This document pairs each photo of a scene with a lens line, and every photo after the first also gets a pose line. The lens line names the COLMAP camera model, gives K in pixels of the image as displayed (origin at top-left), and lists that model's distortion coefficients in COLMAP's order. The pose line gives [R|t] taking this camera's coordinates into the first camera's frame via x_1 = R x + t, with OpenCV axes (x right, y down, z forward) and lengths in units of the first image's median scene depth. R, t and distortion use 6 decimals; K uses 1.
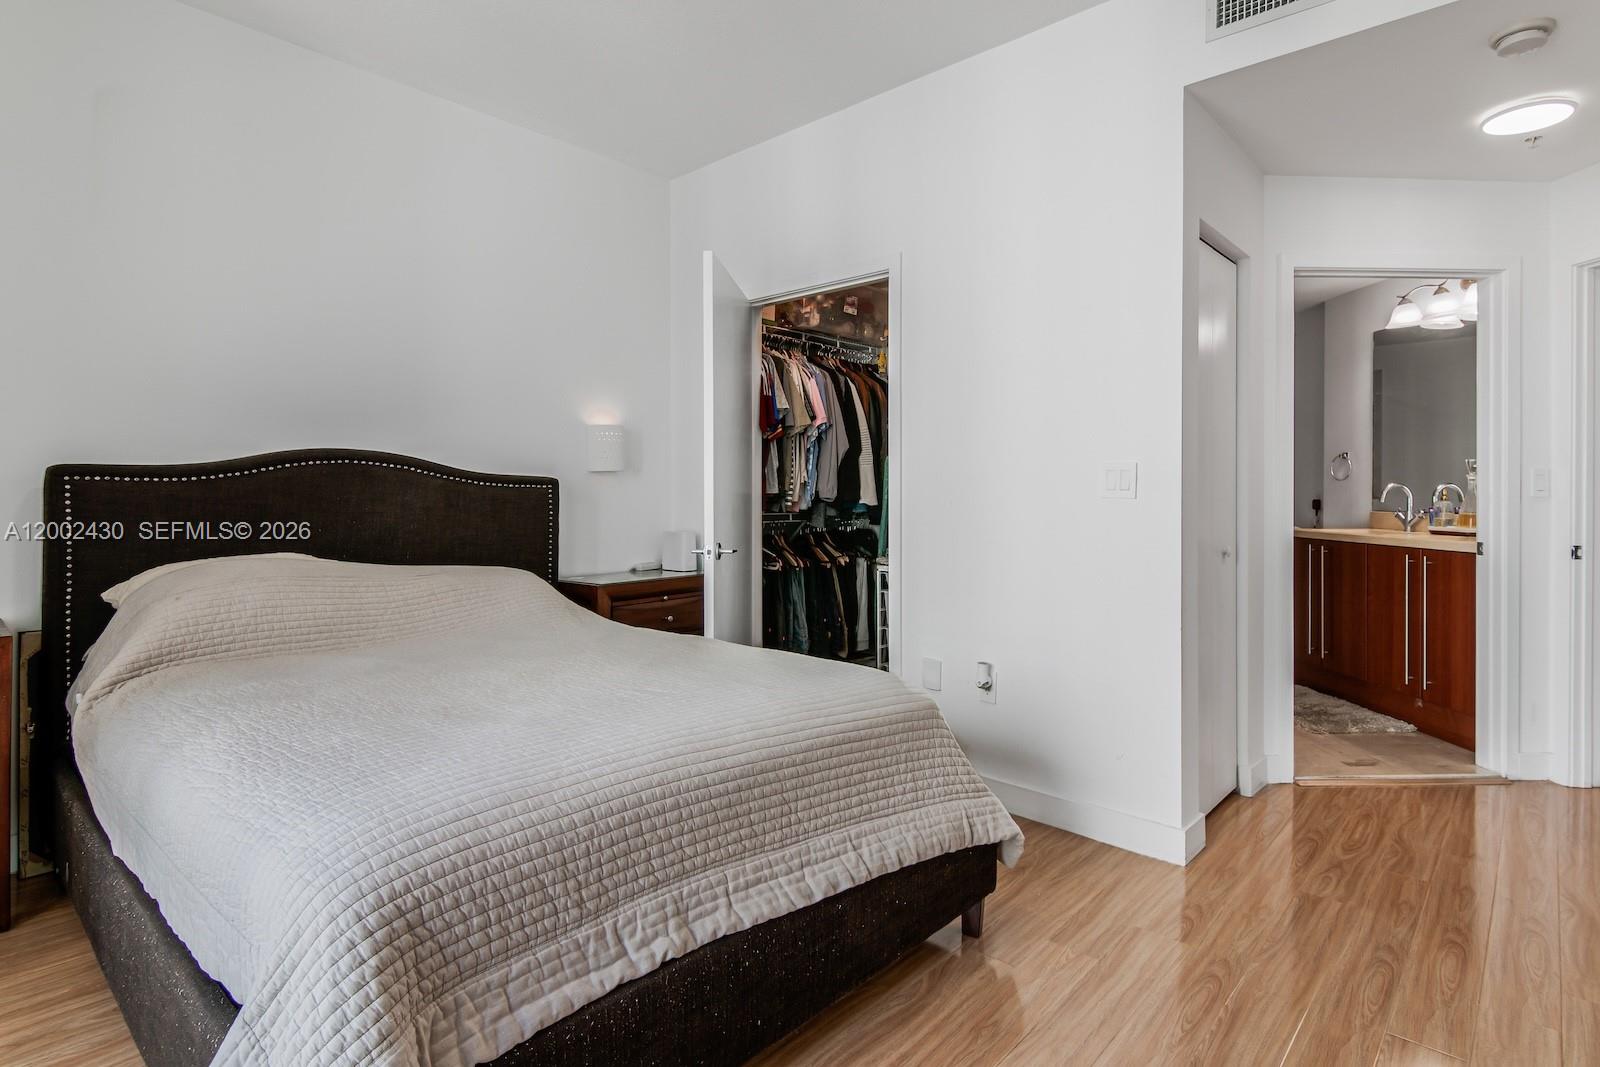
lens RADIAL K [[824.6, 0, 807.0], [0, 824.6, 502.7], [0, 0, 1]] dist [-0.004071, -0.001290]
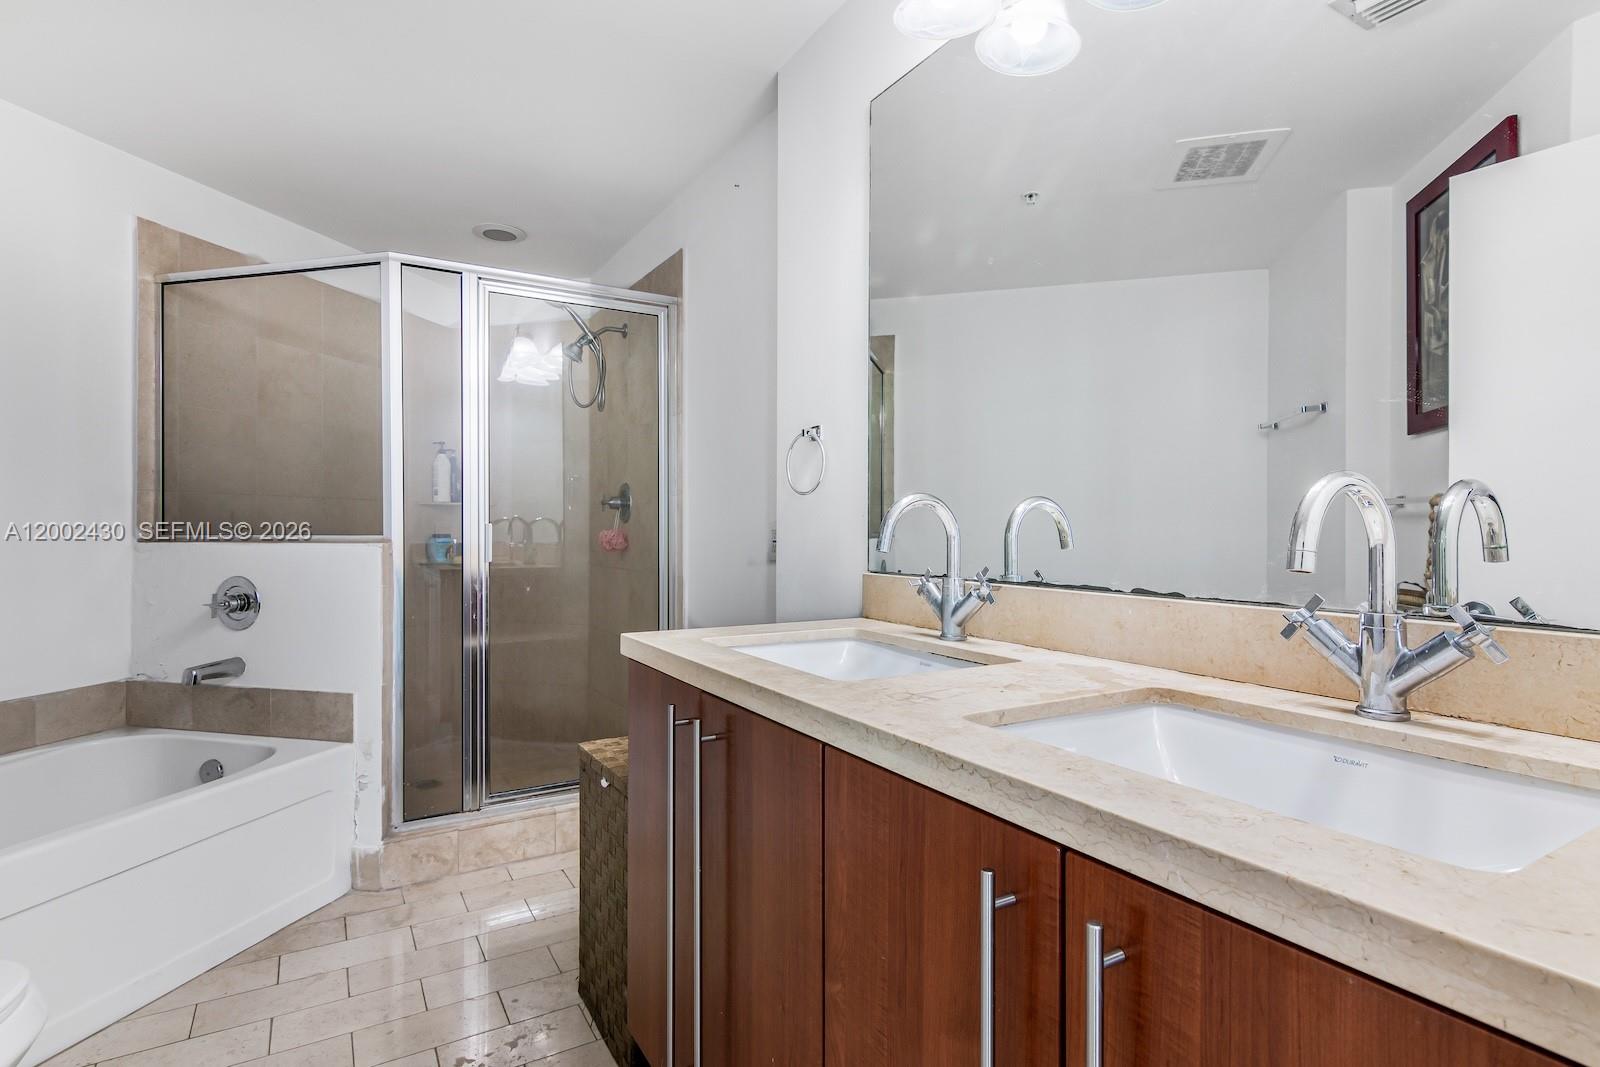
lens RADIAL K [[794.9, 0, 800.0], [0, 794.9, 533.5], [0, 0, 1]] dist [-0.001061, -0.000225]
pose [[0.885270, -0.001476, 0.465076, 0.519434], [0.003463, 0.999988, -0.003417, -0.006686], [-0.465065, 0.004636, 0.885264, 0.732815]]
